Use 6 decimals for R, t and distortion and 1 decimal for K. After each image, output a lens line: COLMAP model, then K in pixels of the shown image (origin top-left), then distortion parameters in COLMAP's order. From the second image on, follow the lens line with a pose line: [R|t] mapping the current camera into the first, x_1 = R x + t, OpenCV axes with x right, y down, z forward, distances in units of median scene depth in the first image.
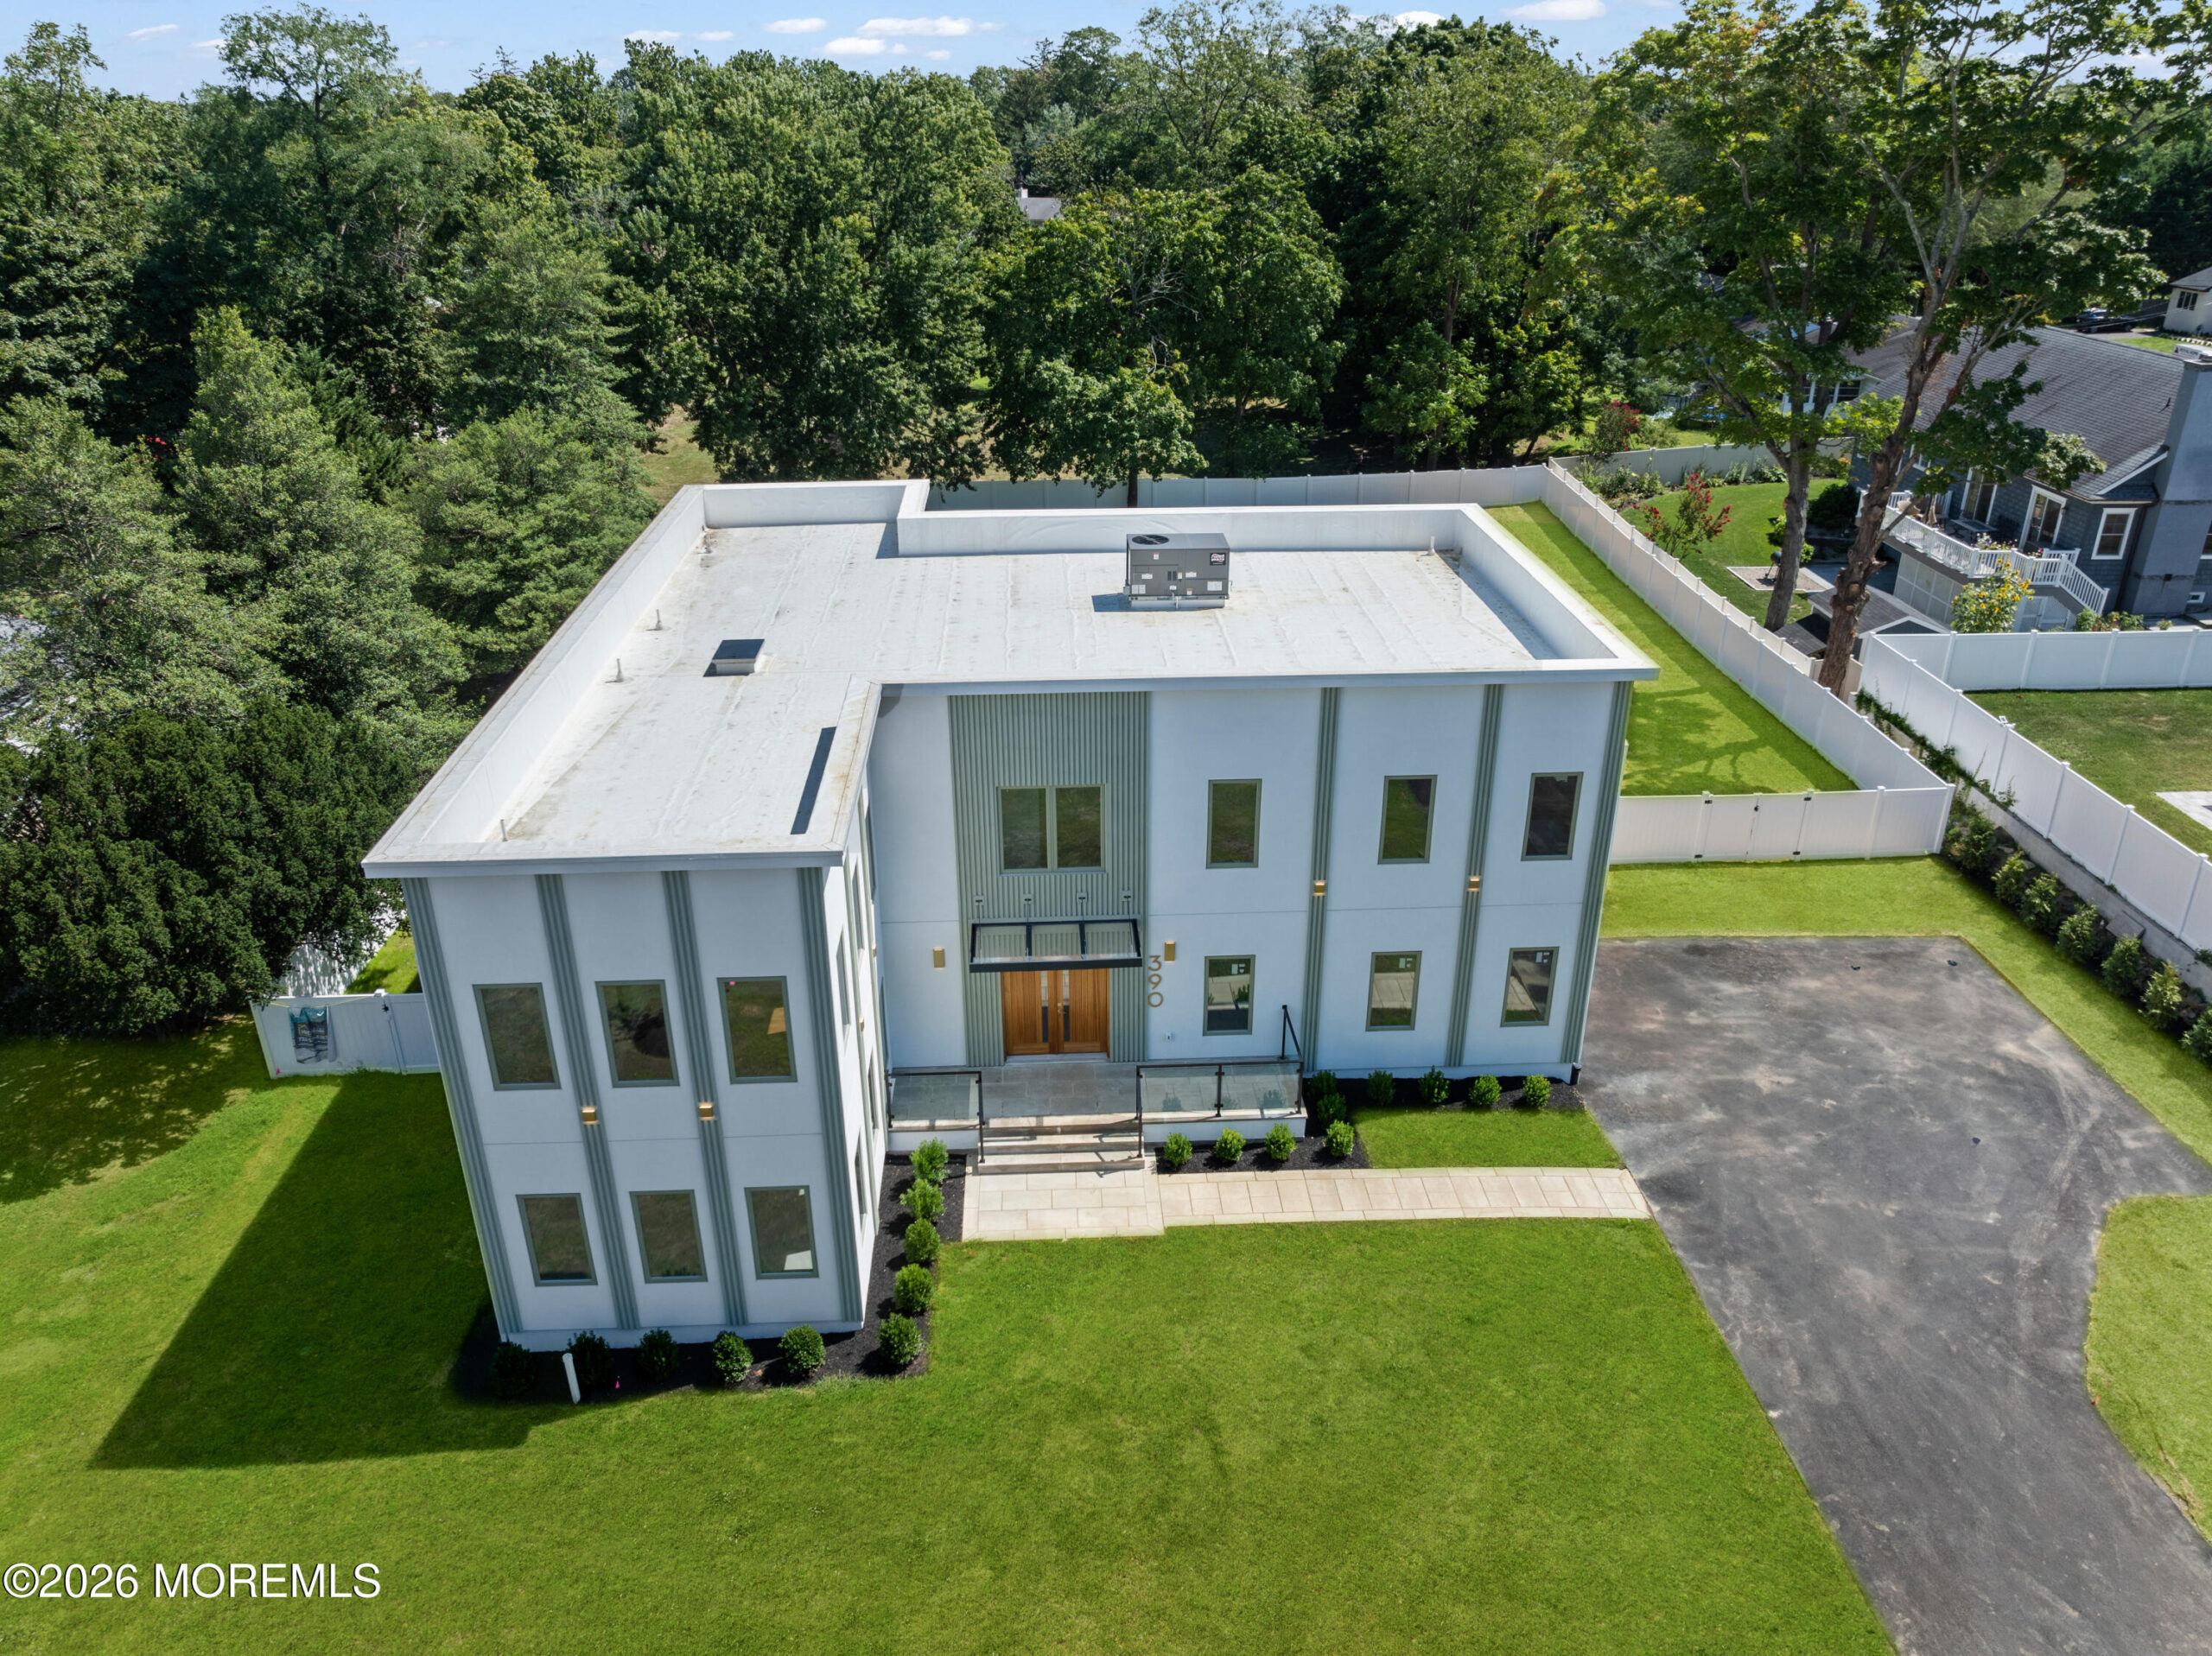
lens RADIAL K [[1554.8, 0, 1108.4], [0, 1554.8, 836.4], [0, 0, 1]] dist [-0.039176, 0.001850]
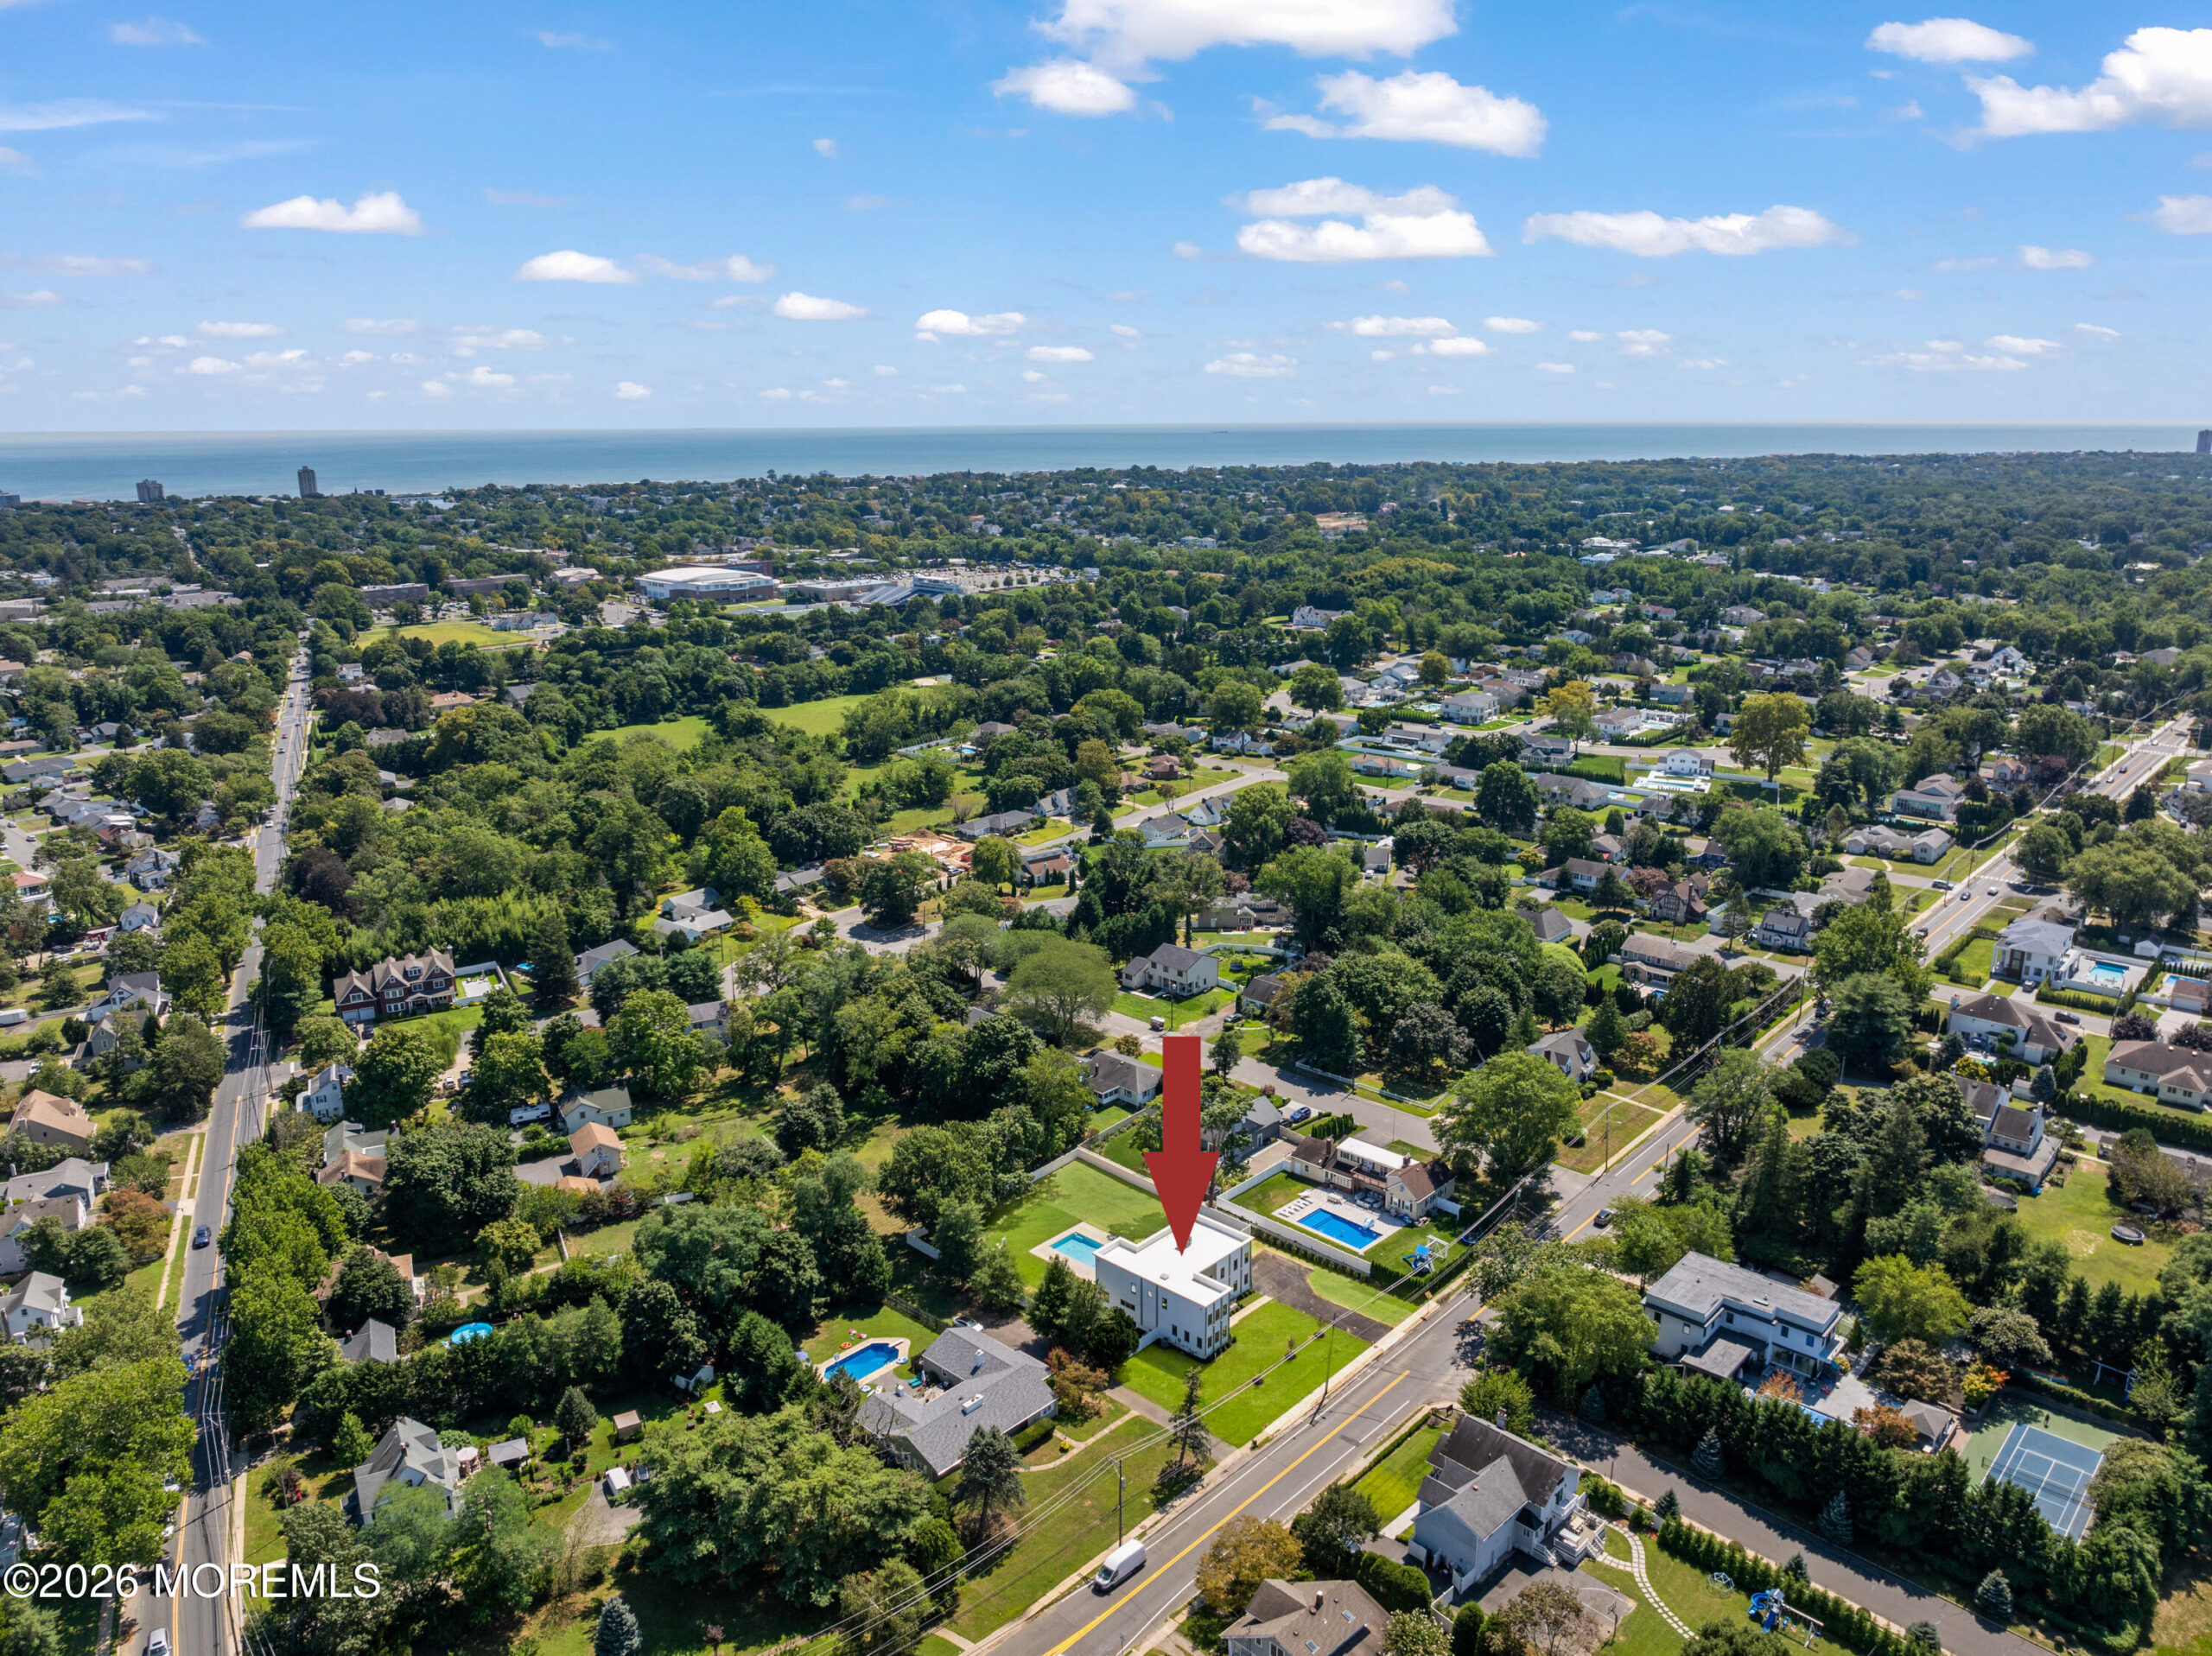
lens RADIAL K [[1538.5, 0, 1114.9], [0, 1538.5, 889.1], [0, 0, 1]] dist [-0.028565, 0.001146]
pose [[0.710909, -0.208323, 0.671721, -5.030120], [0.305629, 0.951730, -0.028296, -1.770754], [-0.633402, 0.225414, 0.740264, -4.807206]]
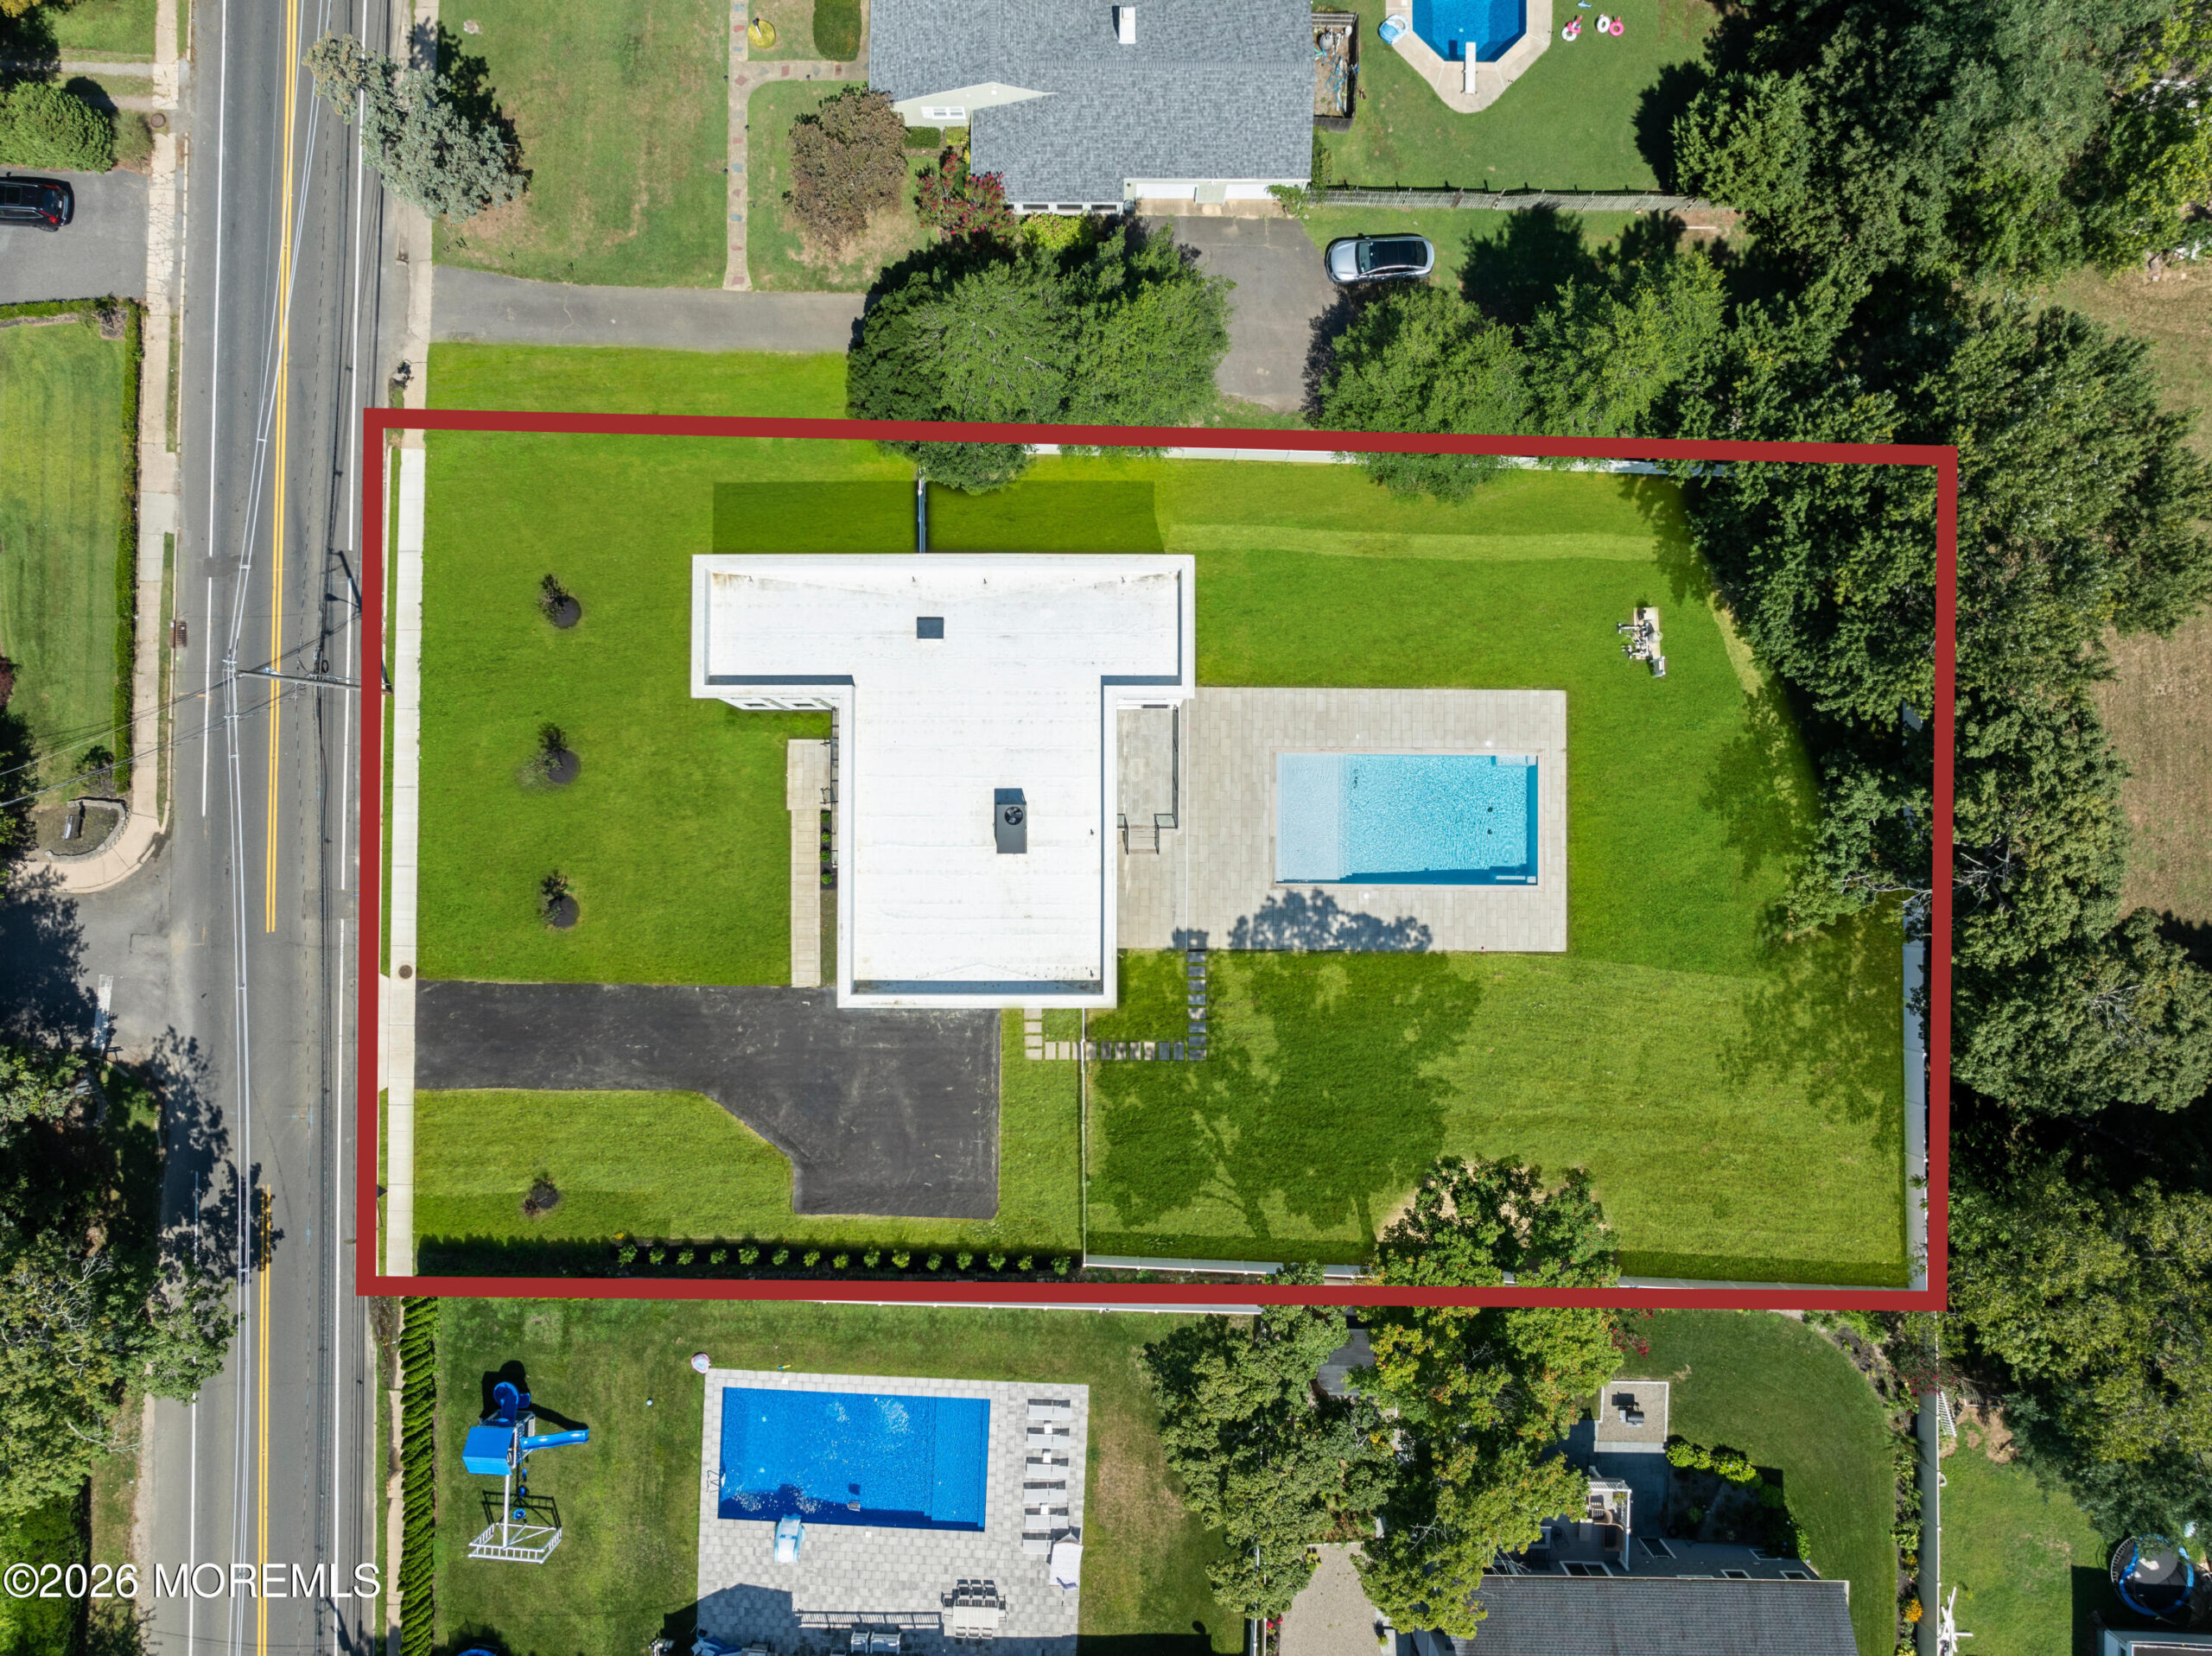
lens RADIAL K [[1554.8, 0, 1108.4], [0, 1554.8, 836.4], [0, 0, 1]] dist [-0.039176, 0.001850]
pose [[-0.053177, 0.998384, -0.020060, 0.098126], [-0.430826, -0.004816, 0.902422, -2.276389], [0.900867, 0.056630, 0.430386, 0.263331]]
